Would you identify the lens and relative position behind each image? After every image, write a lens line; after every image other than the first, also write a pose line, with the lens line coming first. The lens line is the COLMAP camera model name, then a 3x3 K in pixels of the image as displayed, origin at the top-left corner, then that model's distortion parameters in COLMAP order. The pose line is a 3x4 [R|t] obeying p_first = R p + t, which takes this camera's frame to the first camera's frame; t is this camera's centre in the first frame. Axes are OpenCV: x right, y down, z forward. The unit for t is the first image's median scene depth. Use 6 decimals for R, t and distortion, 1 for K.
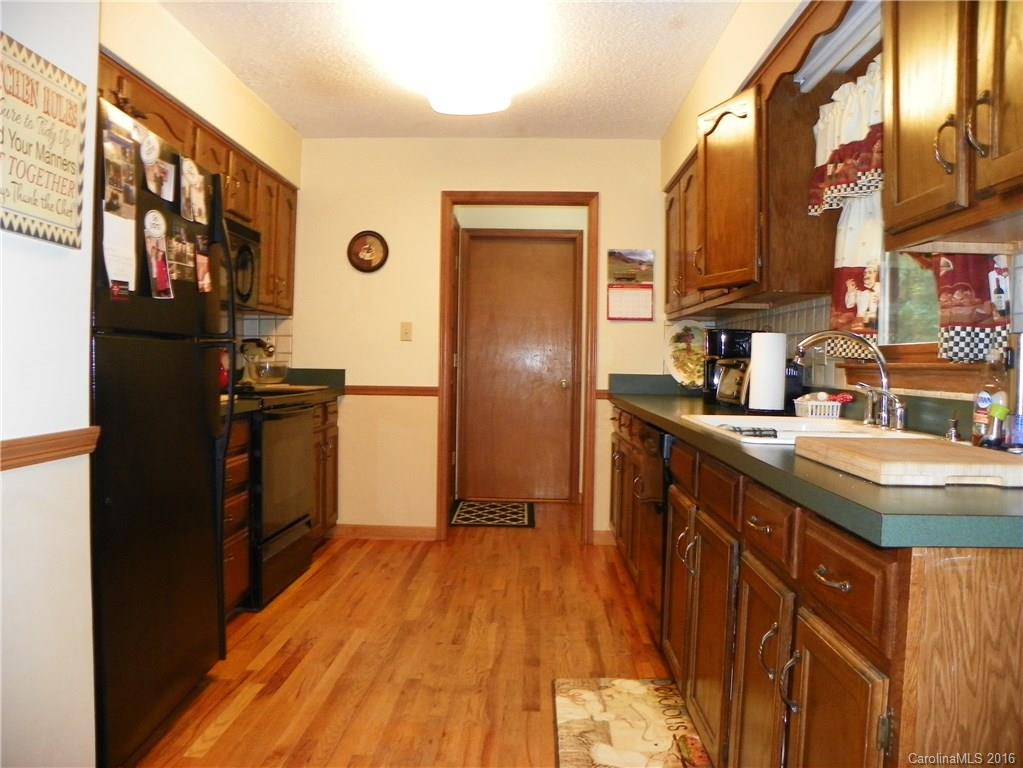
lens RADIAL K [[778.0, 0, 509.7], [0, 778.0, 377.8], [0, 0, 1]] dist [-0.164371, 0.115601]
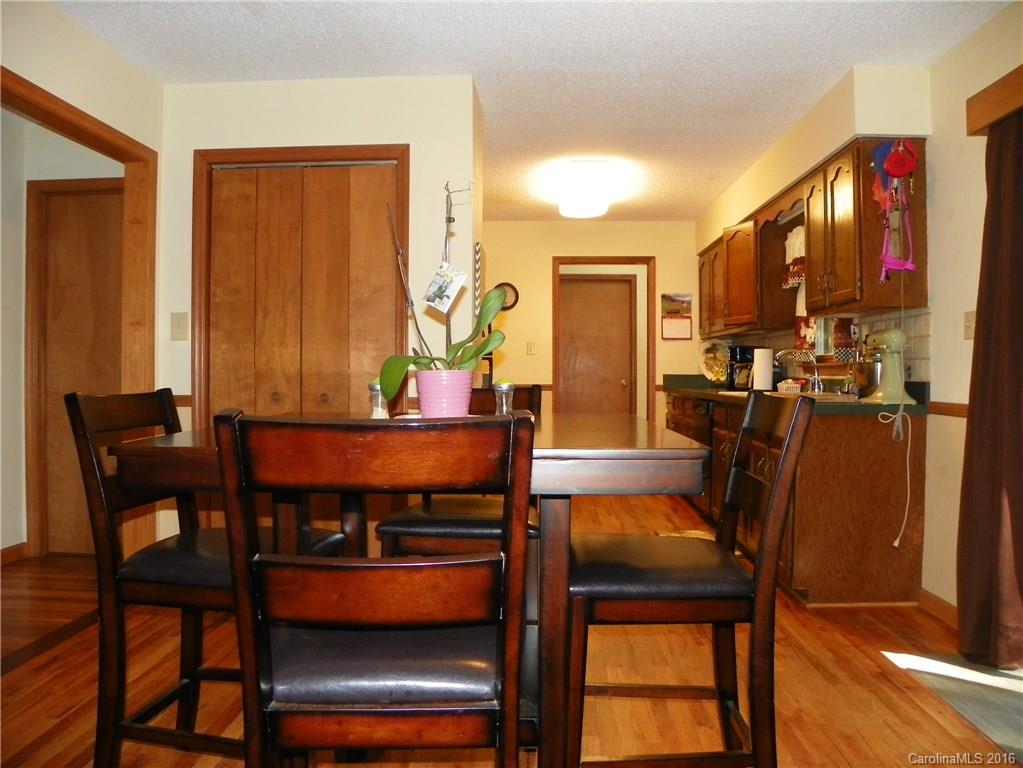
lens RADIAL K [[778.0, 0, 509.7], [0, 778.0, 377.8], [0, 0, 1]] dist [-0.164371, 0.115601]
pose [[0.999840, -0.013389, -0.011836, -0.181167], [0.013250, 0.999843, -0.011751, 0.017711], [0.011992, 0.011593, 0.999861, -0.612408]]
